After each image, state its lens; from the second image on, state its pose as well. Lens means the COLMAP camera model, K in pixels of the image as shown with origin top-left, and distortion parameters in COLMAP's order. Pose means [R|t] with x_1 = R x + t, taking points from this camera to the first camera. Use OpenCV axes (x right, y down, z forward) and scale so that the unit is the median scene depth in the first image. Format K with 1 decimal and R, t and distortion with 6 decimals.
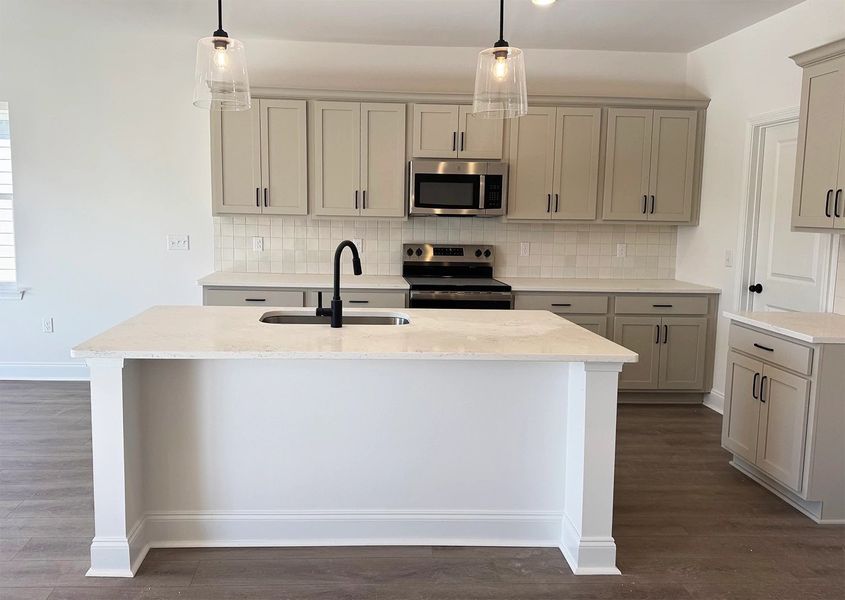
lens RADIAL K [[631.1, 0, 370.5], [0, 631.1, 277.3], [0, 0, 1]] dist [0.119261, -0.213355]
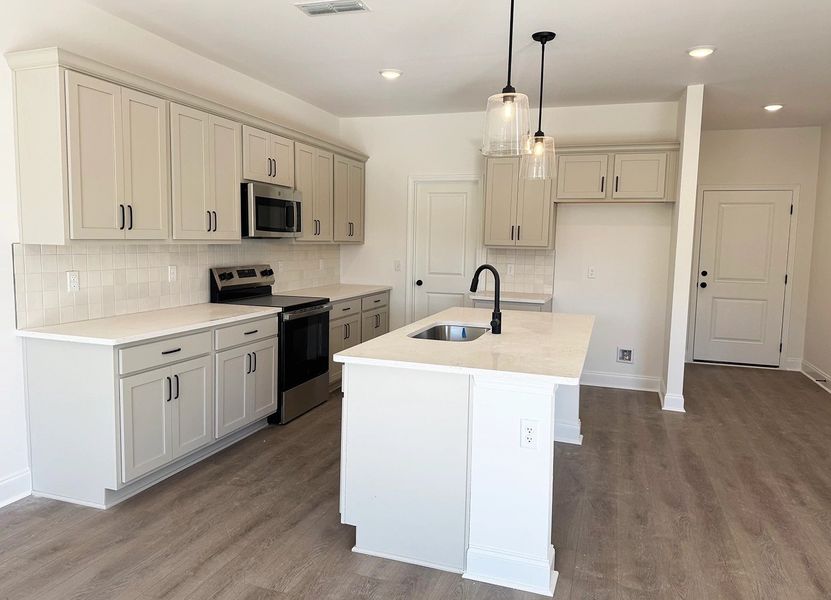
lens RADIAL K [[605.8, 0, 415.3], [0, 605.8, 291.2], [0, 0, 1]] dist [-0.002939, -0.002893]
pose [[0.354579, -0.093261, 0.930363, -0.724327], [0.084387, 0.994145, 0.067493, -0.058654], [-0.931210, 0.054579, 0.360373, 0.427800]]
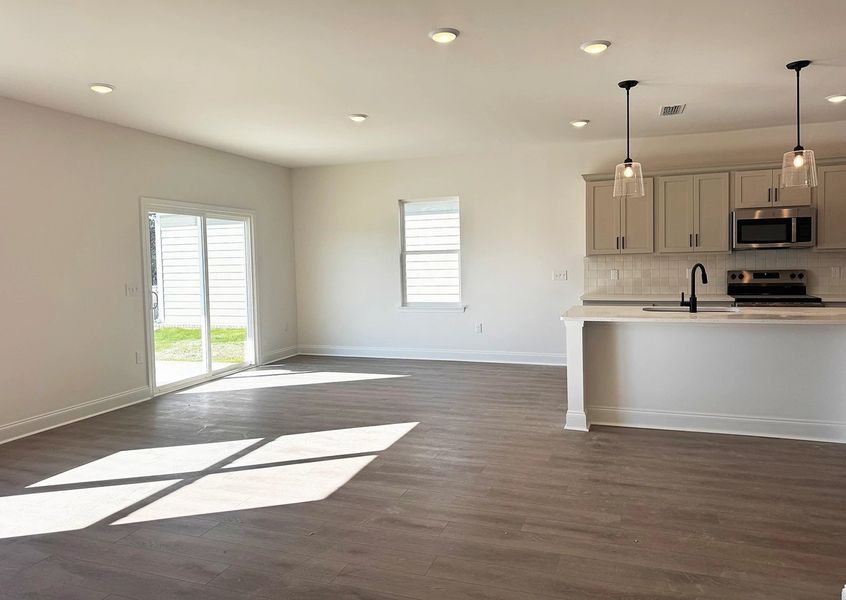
lens RADIAL K [[606.0, 0, 415.5], [0, 606.0, 292.7], [0, 0, 1]] dist [0.049572, -0.003495]
pose [[0.923521, -0.017760, -0.383137, -0.068255], [-0.001828, 0.998712, -0.050700, 0.067425], [0.383544, 0.047523, 0.922299, -0.520392]]
